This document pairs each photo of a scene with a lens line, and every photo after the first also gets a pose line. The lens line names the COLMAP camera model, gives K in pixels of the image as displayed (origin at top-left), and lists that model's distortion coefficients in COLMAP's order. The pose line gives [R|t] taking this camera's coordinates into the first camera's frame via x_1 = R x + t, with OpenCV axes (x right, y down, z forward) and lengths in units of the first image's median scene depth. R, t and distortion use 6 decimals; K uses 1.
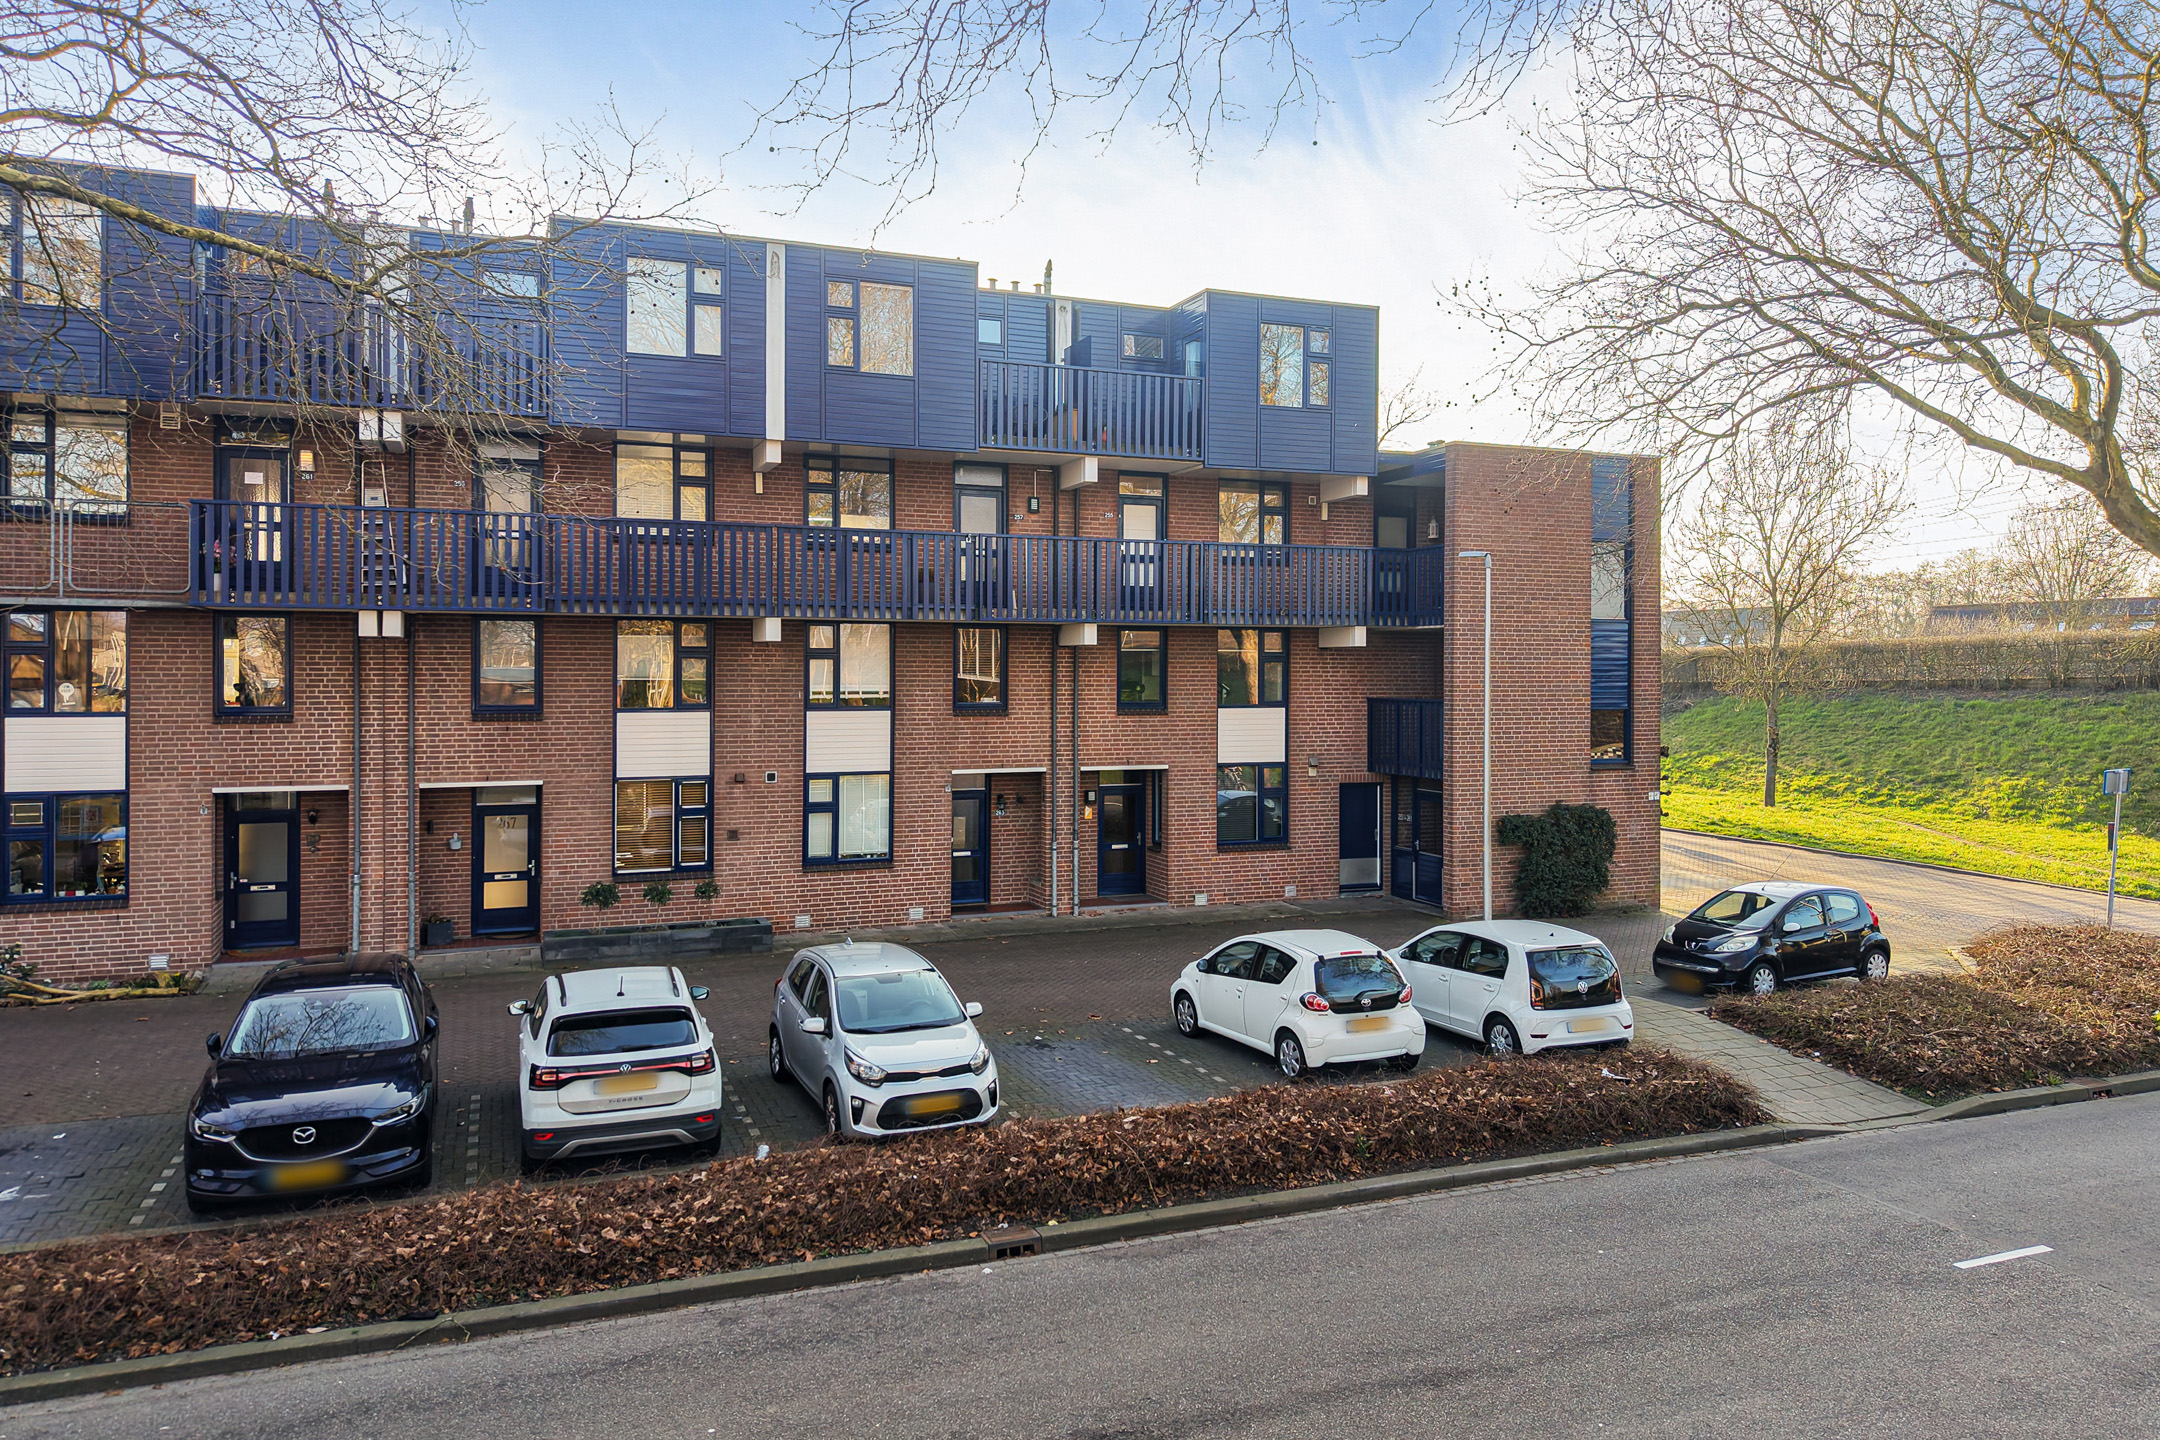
lens RADIAL K [[1473.6, 0, 1084.1], [0, 1473.6, 654.7], [0, 0, 1]] dist [0.051179, -0.063202]
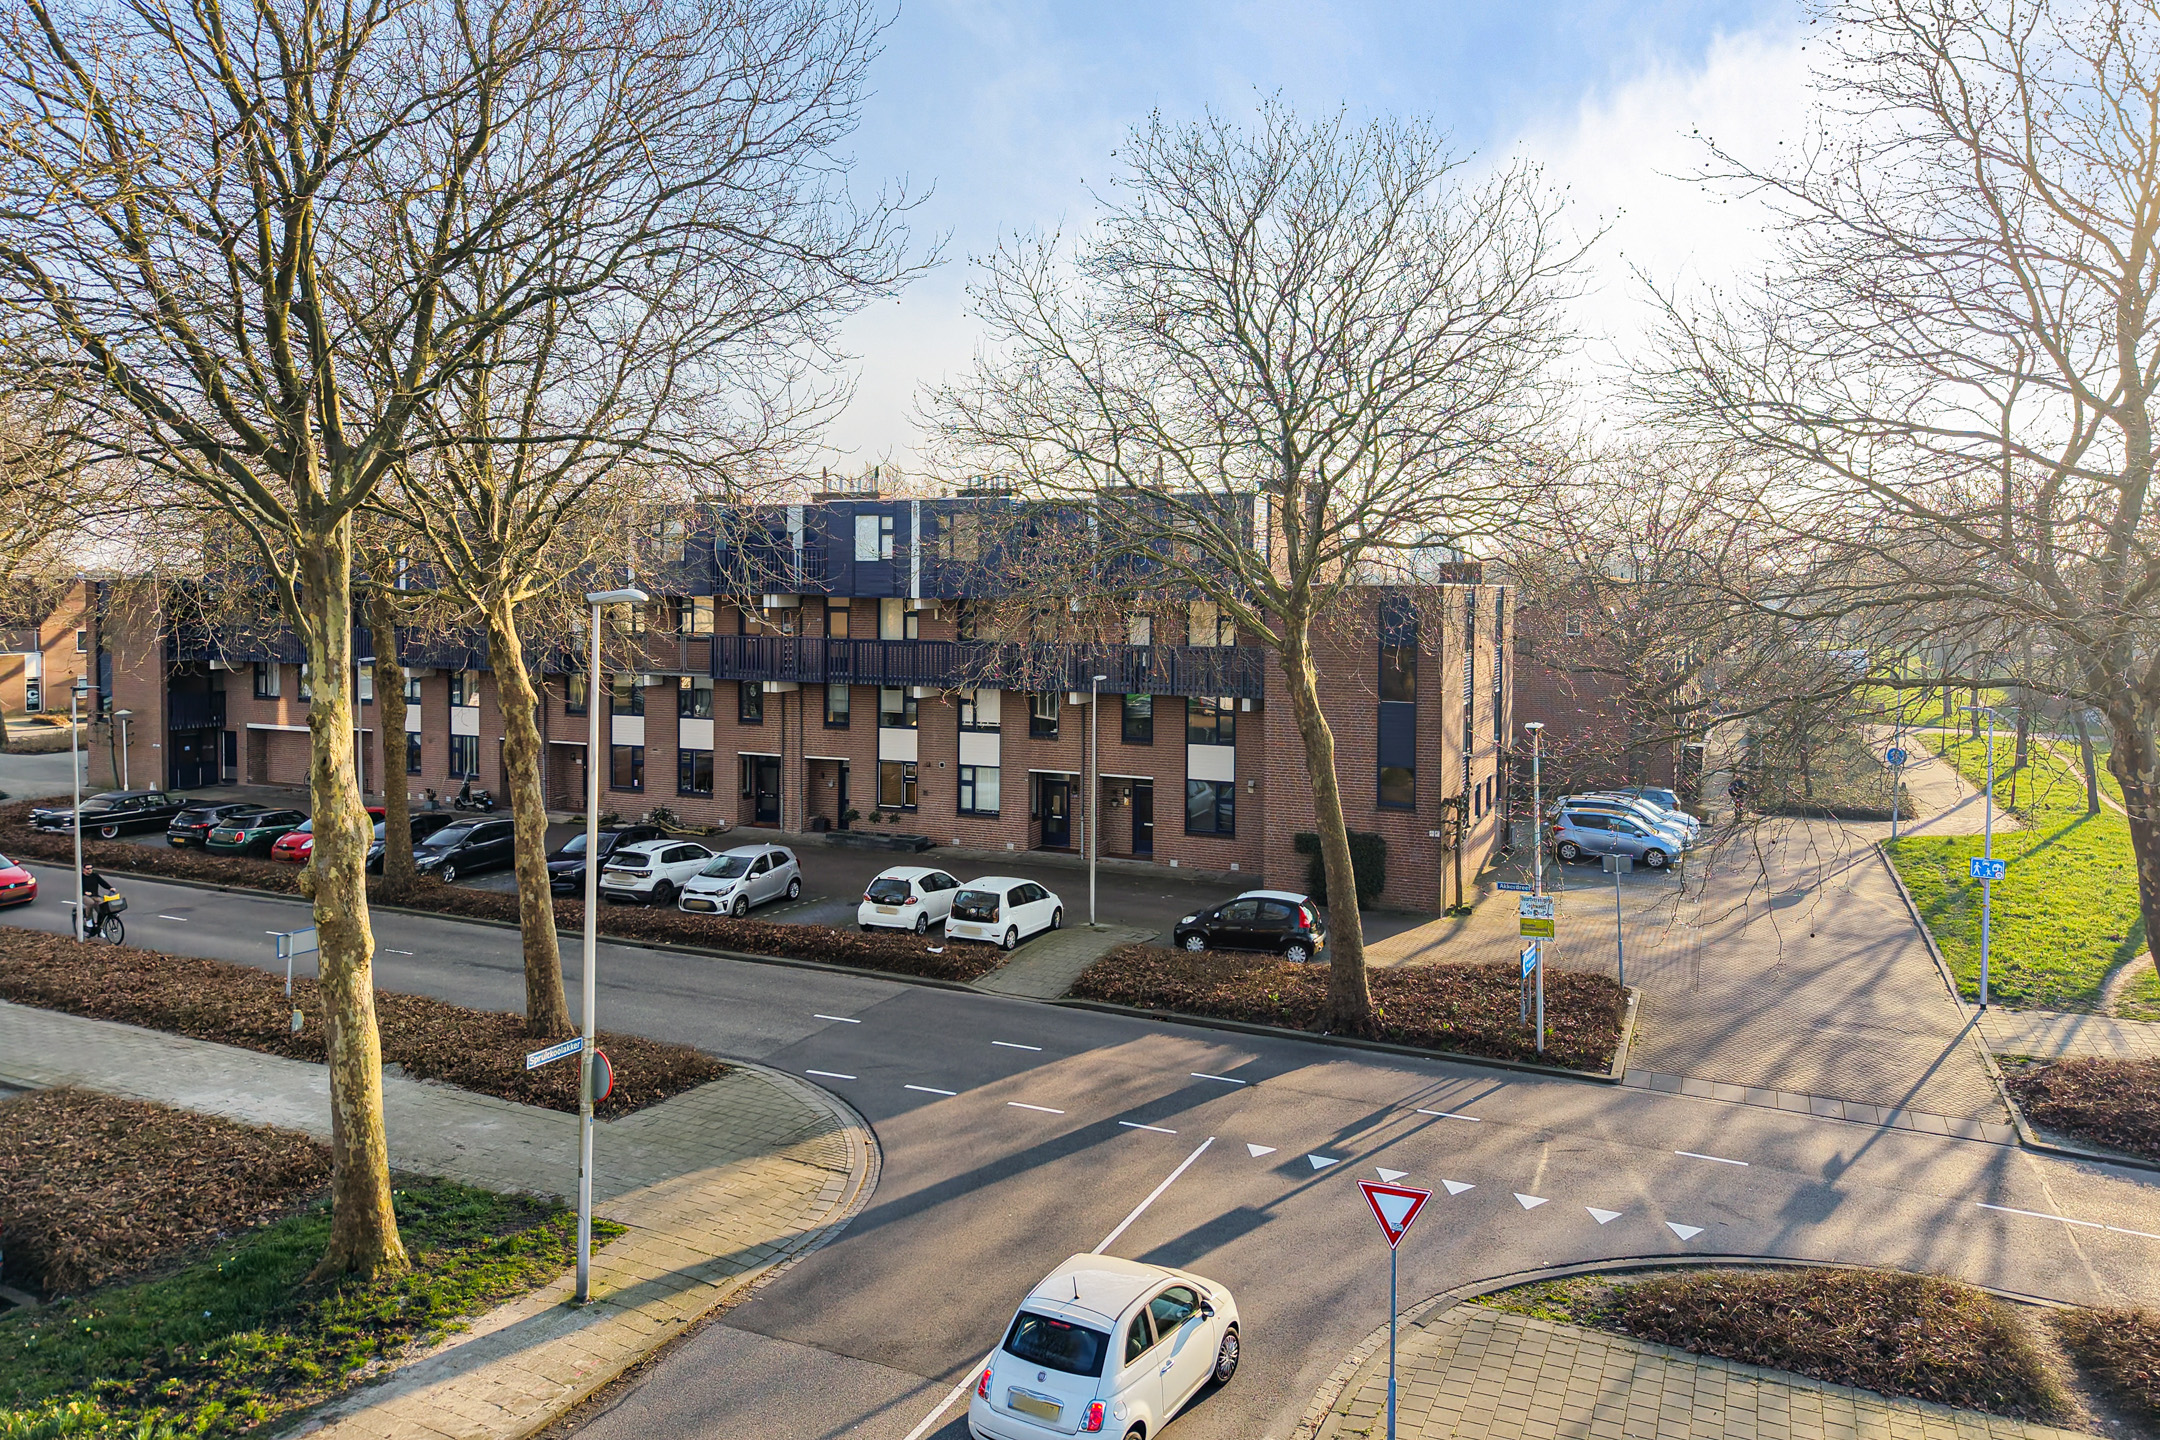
lens RADIAL K [[1448.3, 0, 1073.0], [0, 1448.3, 587.6], [0, 0, 1]] dist [0.069363, -0.002995]
pose [[0.690666, -0.000371, -0.723173, 1.289759], [0.002689, 0.999994, 0.002055, -0.154573], [0.723168, -0.003364, 0.690664, -0.191248]]
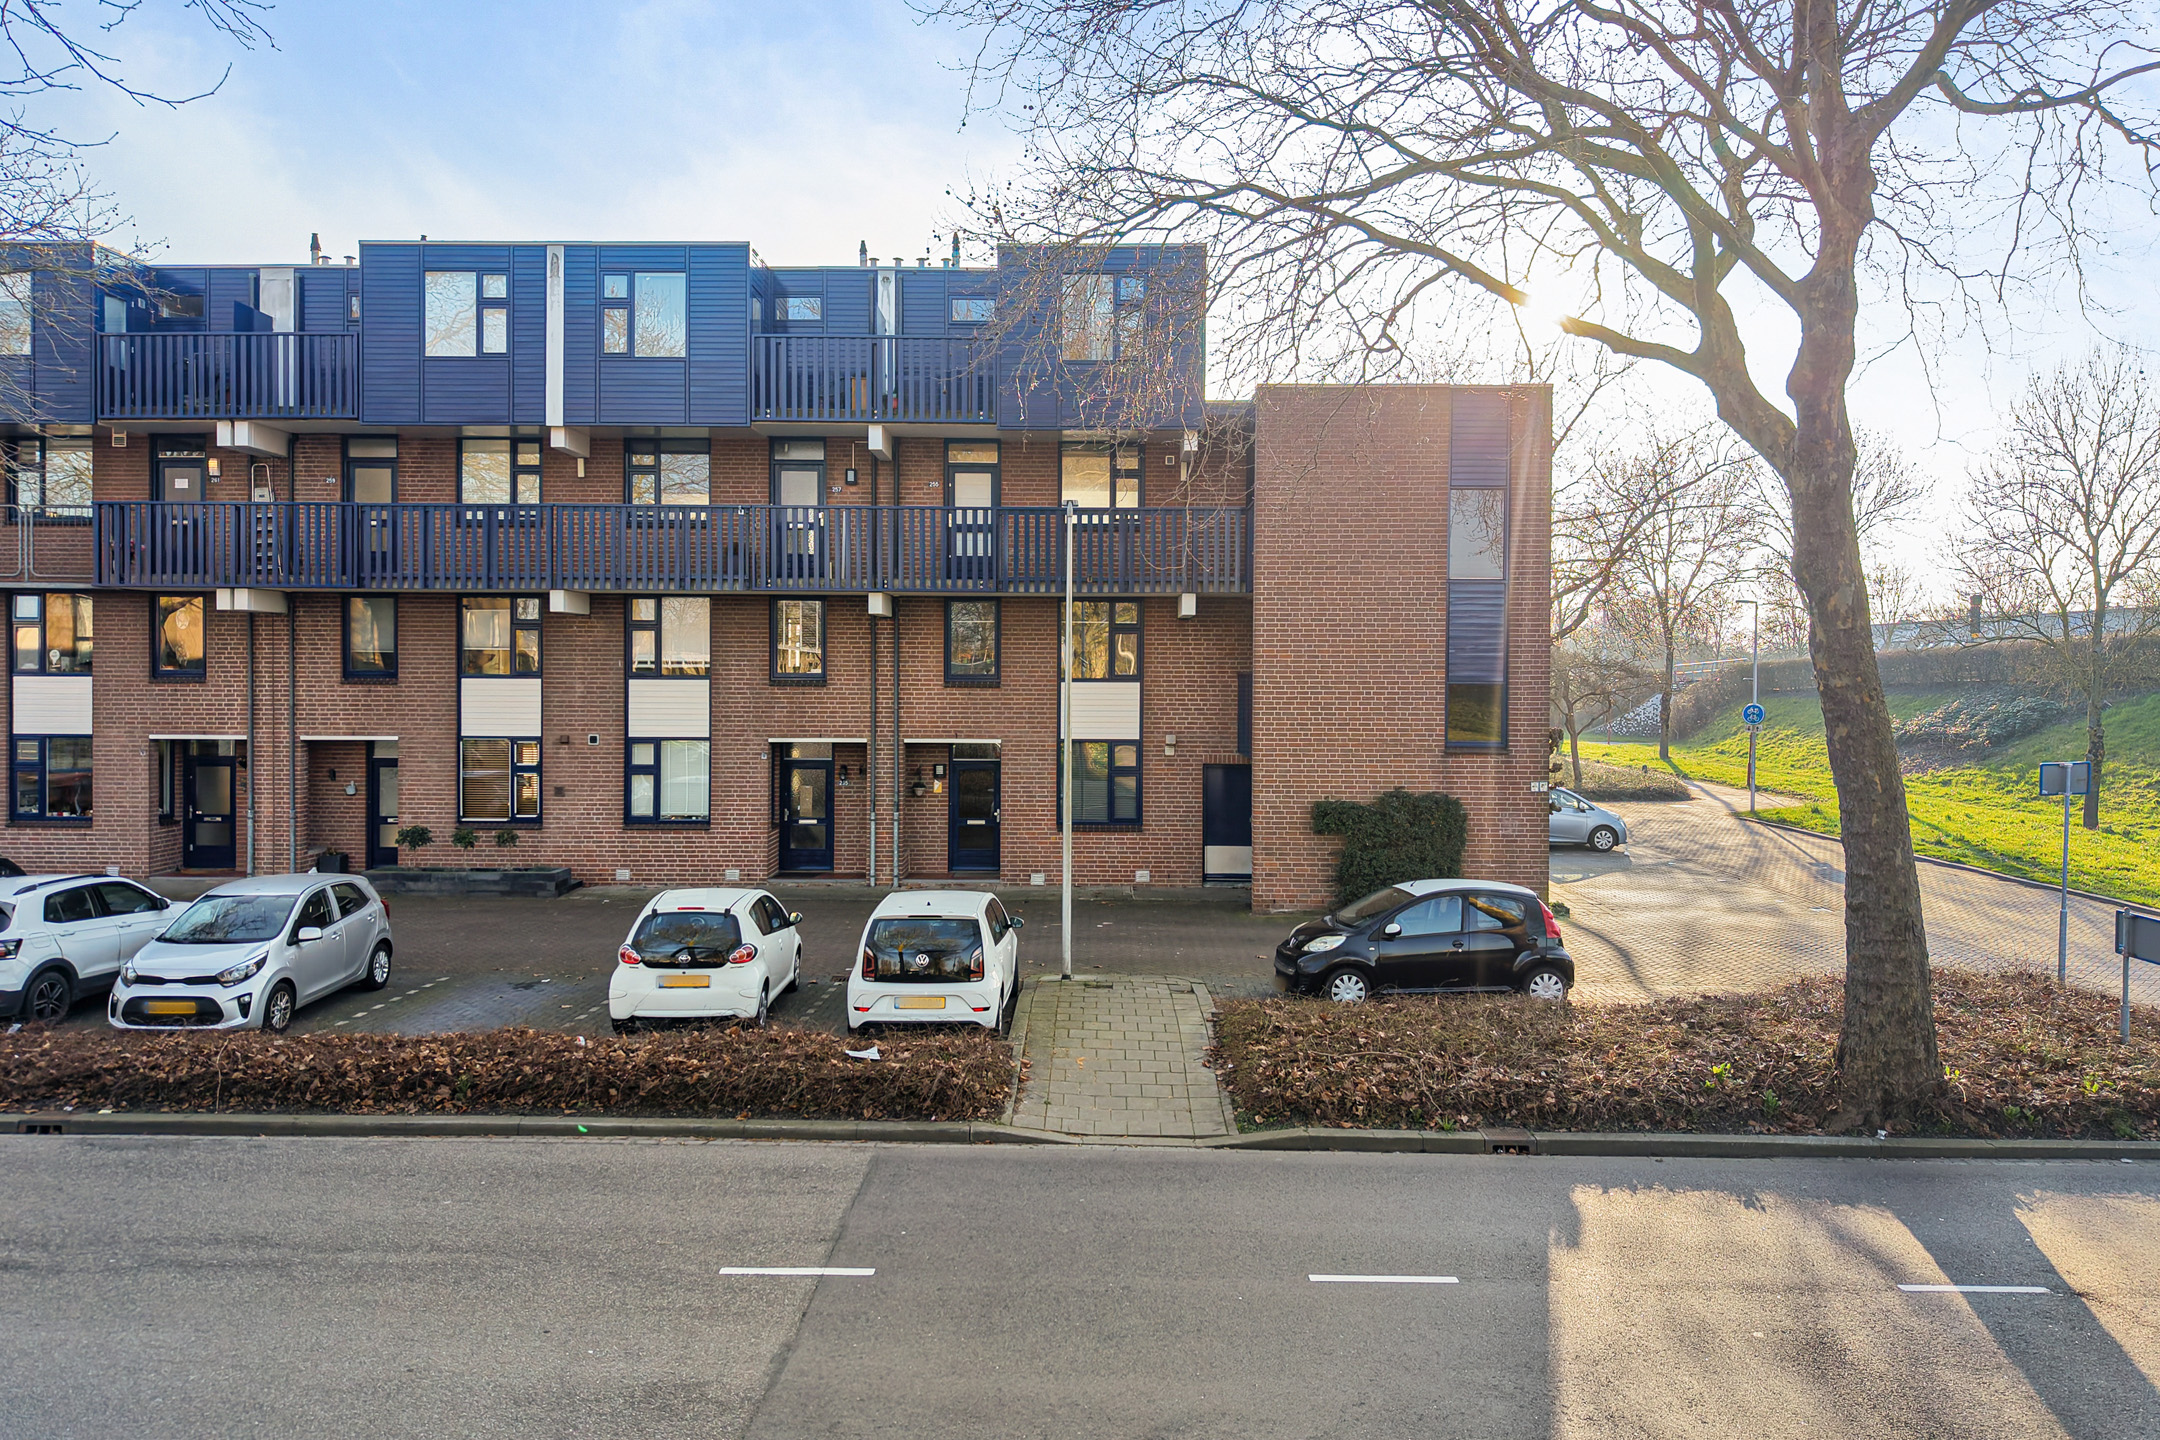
lens RADIAL K [[1474.5, 0, 1077.2], [0, 1474.5, 669.2], [0, 0, 1]] dist [0.028116, -0.037310]
pose [[0.923287, -0.000175, -0.384112, 0.532673], [0.001768, 0.999991, 0.003795, 0.027938], [0.384108, -0.004182, 0.923279, 0.137338]]
